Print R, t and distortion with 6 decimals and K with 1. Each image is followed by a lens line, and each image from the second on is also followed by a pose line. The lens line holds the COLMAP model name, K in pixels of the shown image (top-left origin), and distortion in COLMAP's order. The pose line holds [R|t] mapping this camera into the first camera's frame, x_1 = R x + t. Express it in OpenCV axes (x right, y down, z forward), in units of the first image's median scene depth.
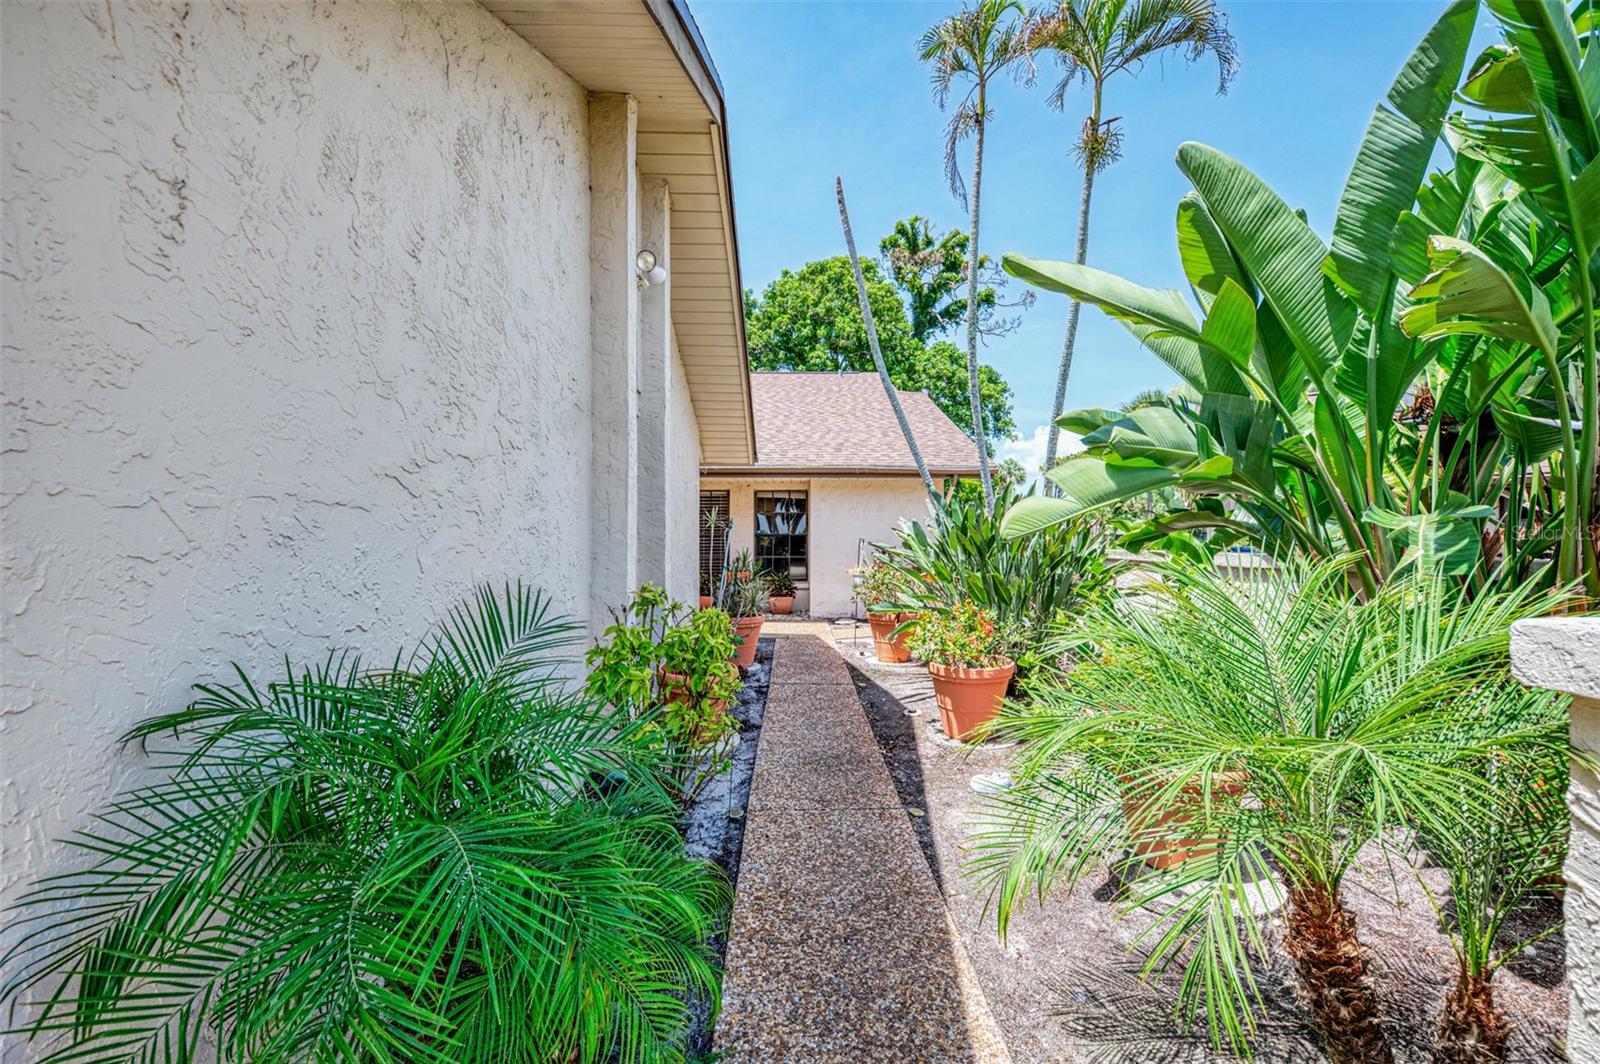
lens RADIAL K [[668.9, 0, 800.0], [0, 668.9, 532.0], [0, 0, 1]] dist [0.059435, 0.000048]
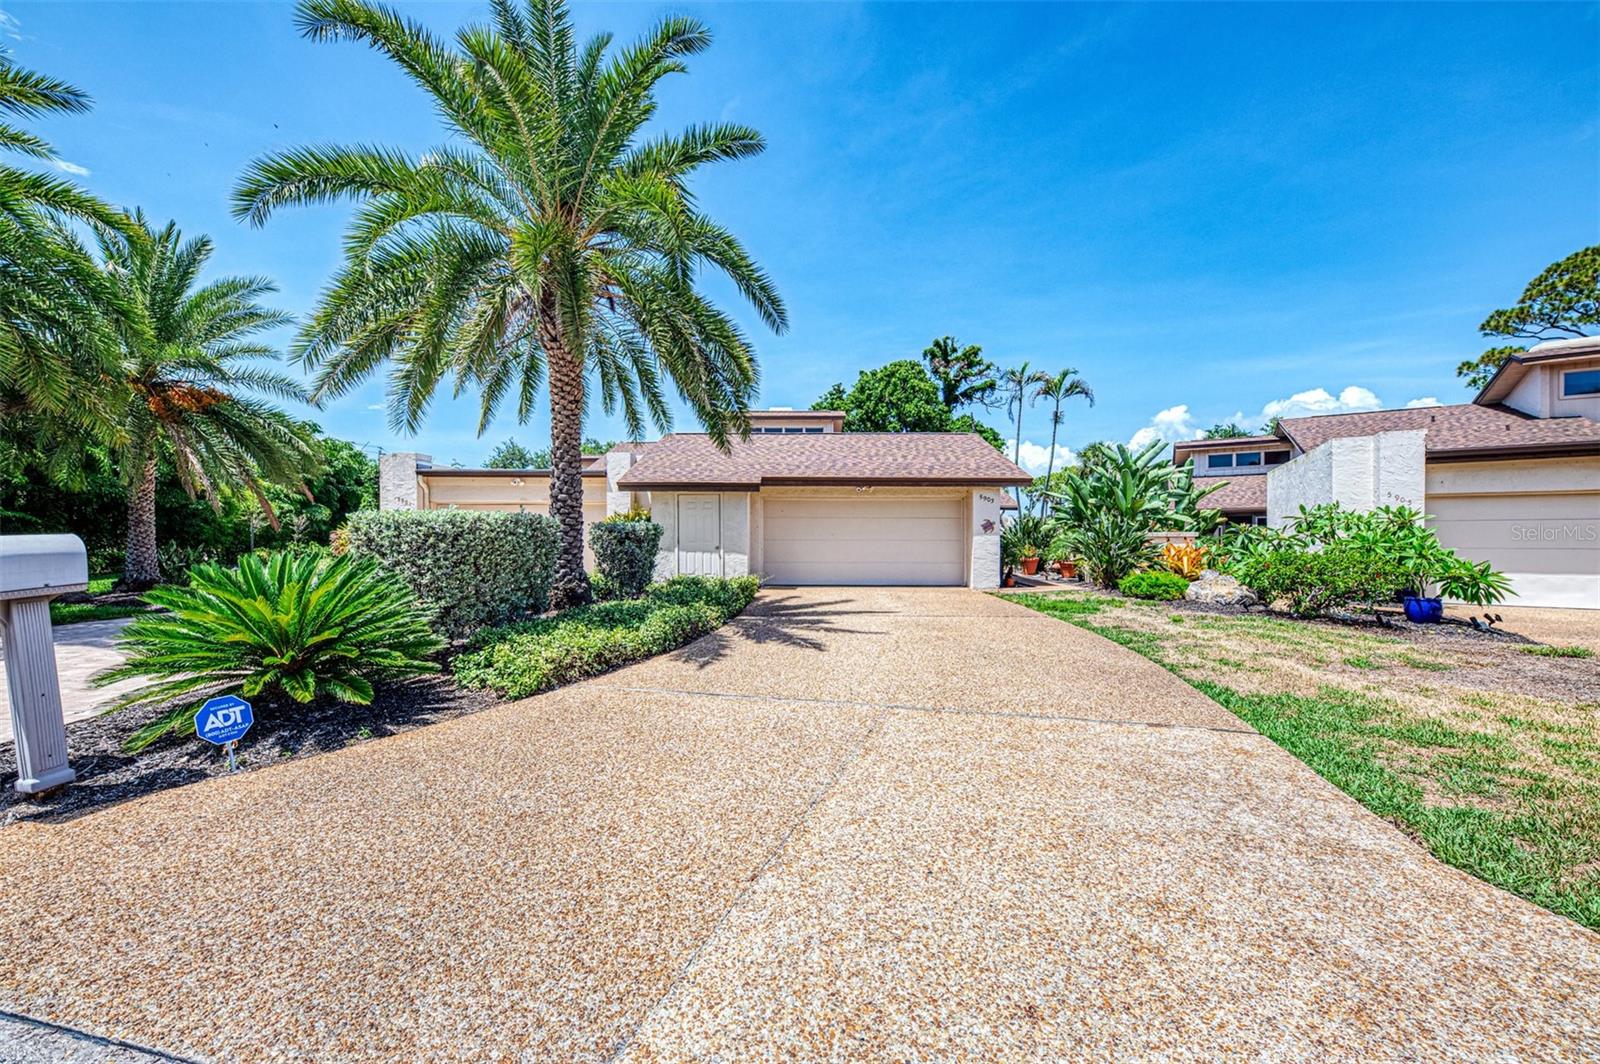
lens RADIAL K [[575.7, 0, 800.0], [0, 575.7, 532.0], [0, 0, 1]] dist [0.020540, -0.000024]
pose [[0.999916, -0.000936, -0.012926, -0.178576], [0.000873, 0.999987, -0.004939, 0.005226], [0.012931, 0.004927, 0.999904, -0.417550]]
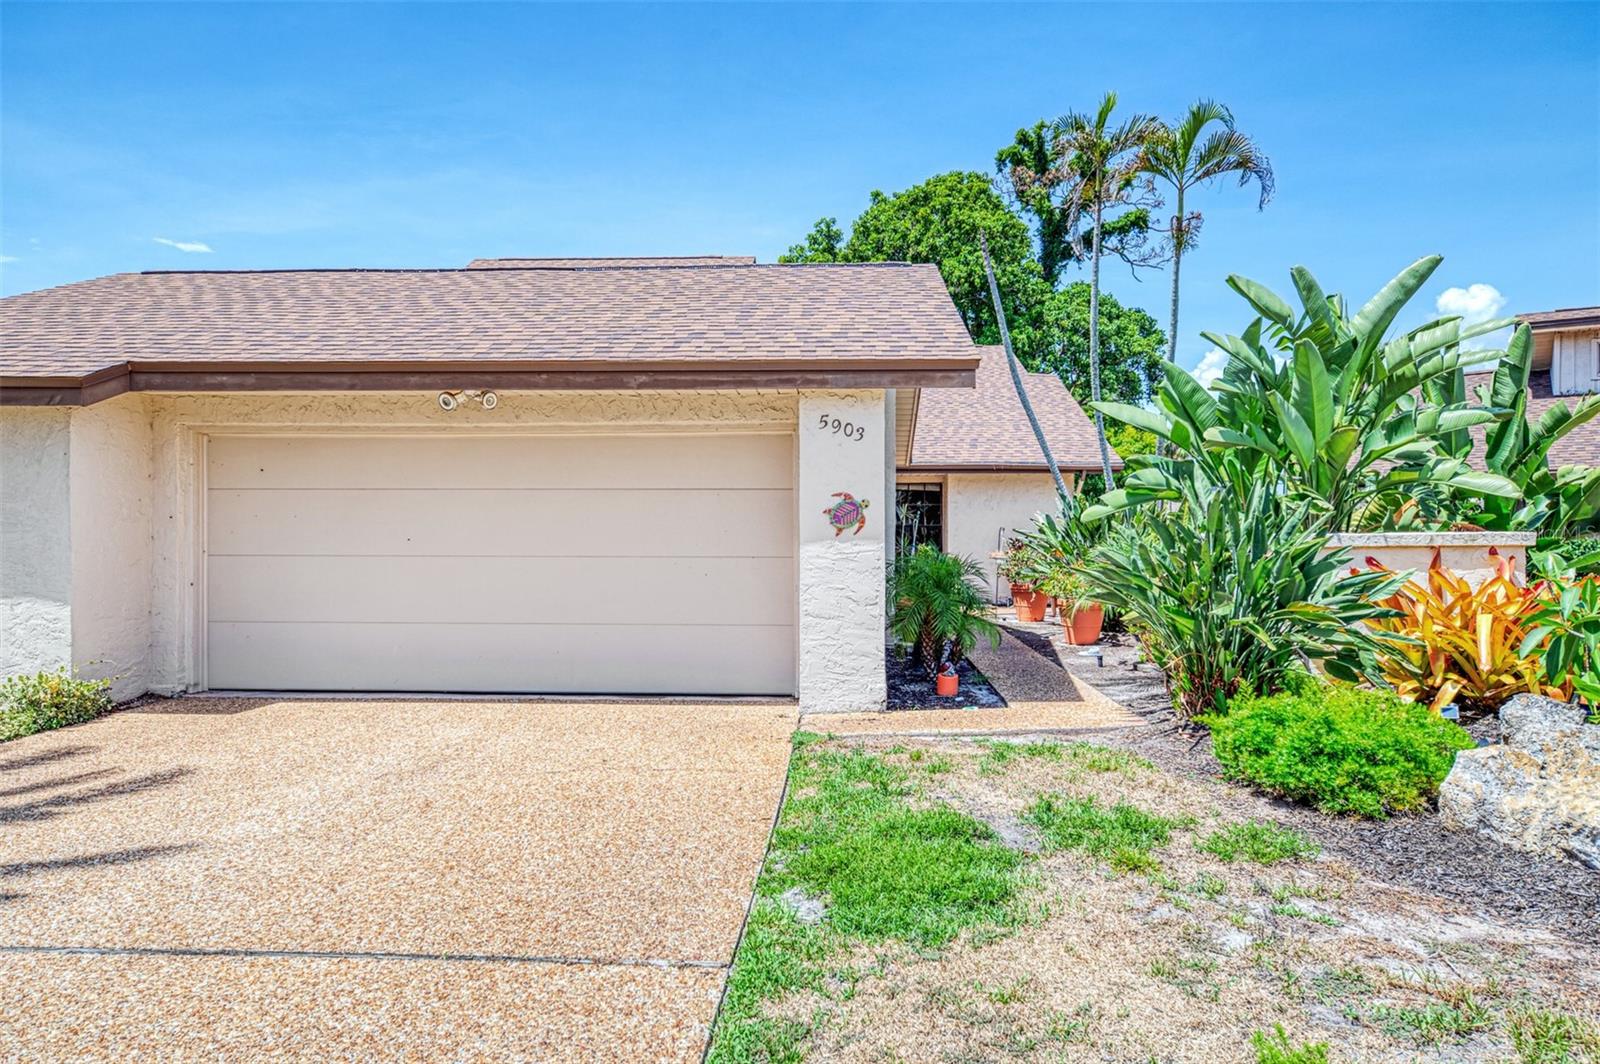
lens RADIAL K [[1030.1, 0, 794.7], [0, 1030.1, 510.9], [0, 0, 1]] dist [0.026432, -0.001978]
pose [[0.997748, -0.002350, -0.067027, -0.041248], [0.001316, 0.999880, -0.015463, 0.001997], [0.067055, 0.015340, 0.997631, -0.231763]]
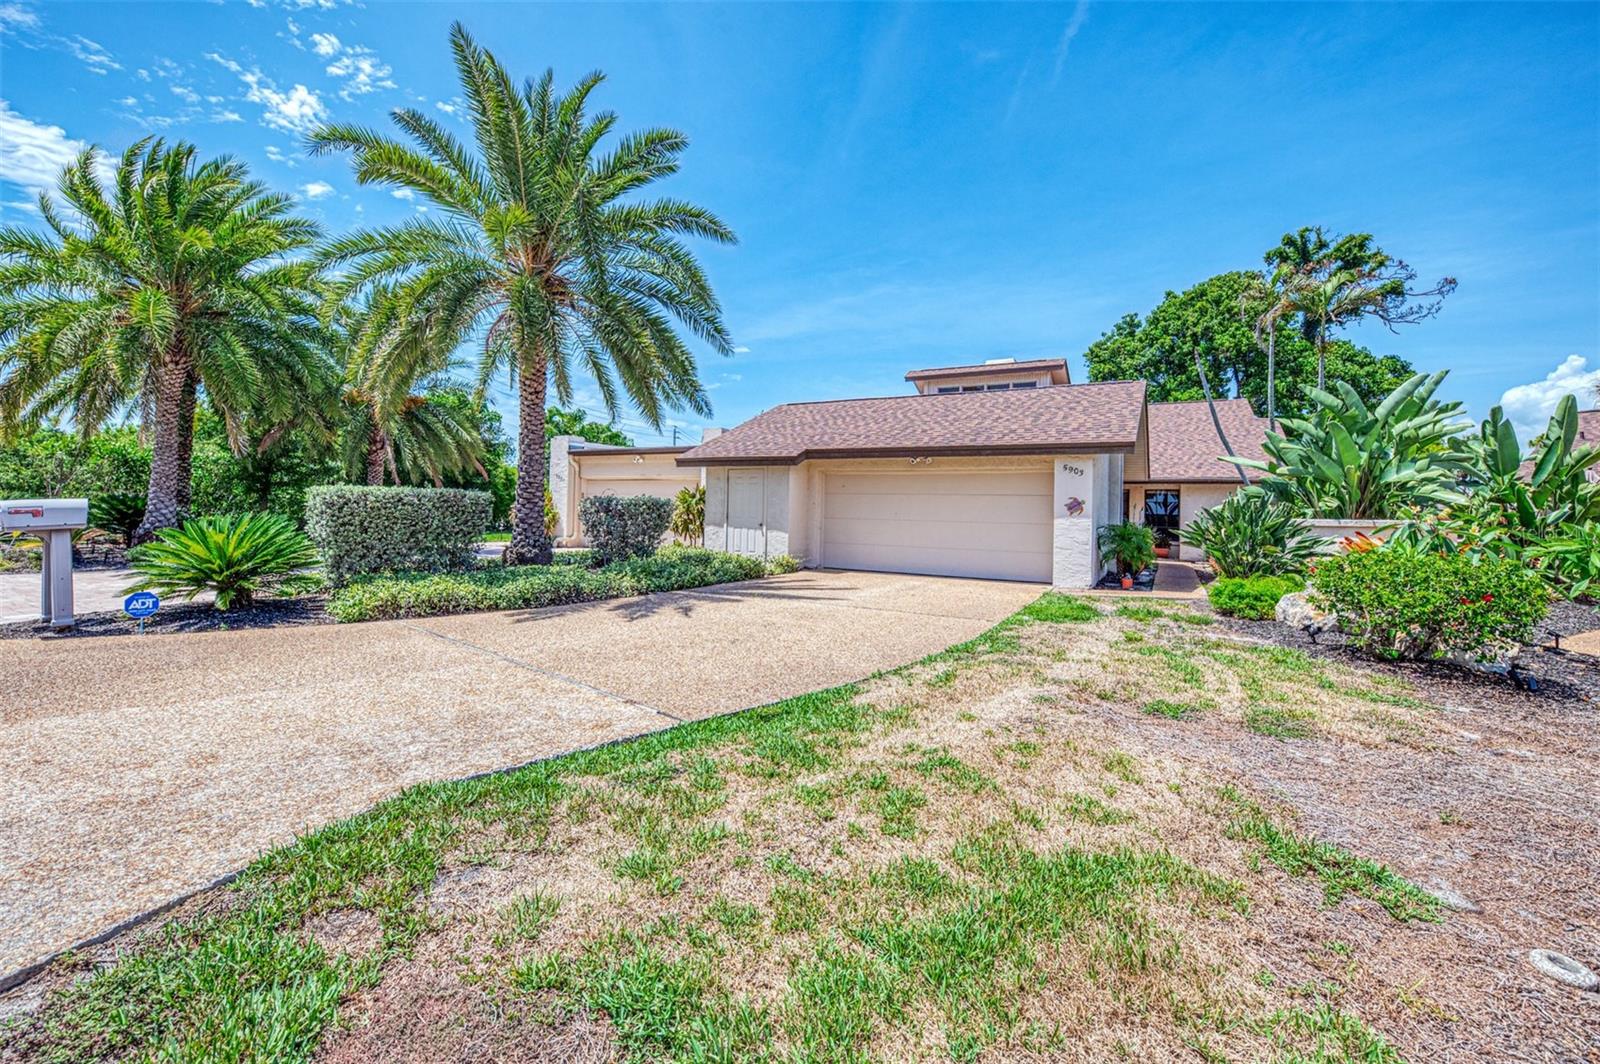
lens RADIAL K [[684.7, 0, 794.5], [0, 684.7, 499.2], [0, 0, 1]] dist [0.017044, 0.000039]
pose [[0.871094, 0.008570, -0.491041, 0.007182], [-0.018852, 0.999694, -0.015995, 0.004262], [0.490754, 0.023190, 0.870990, -0.405001]]
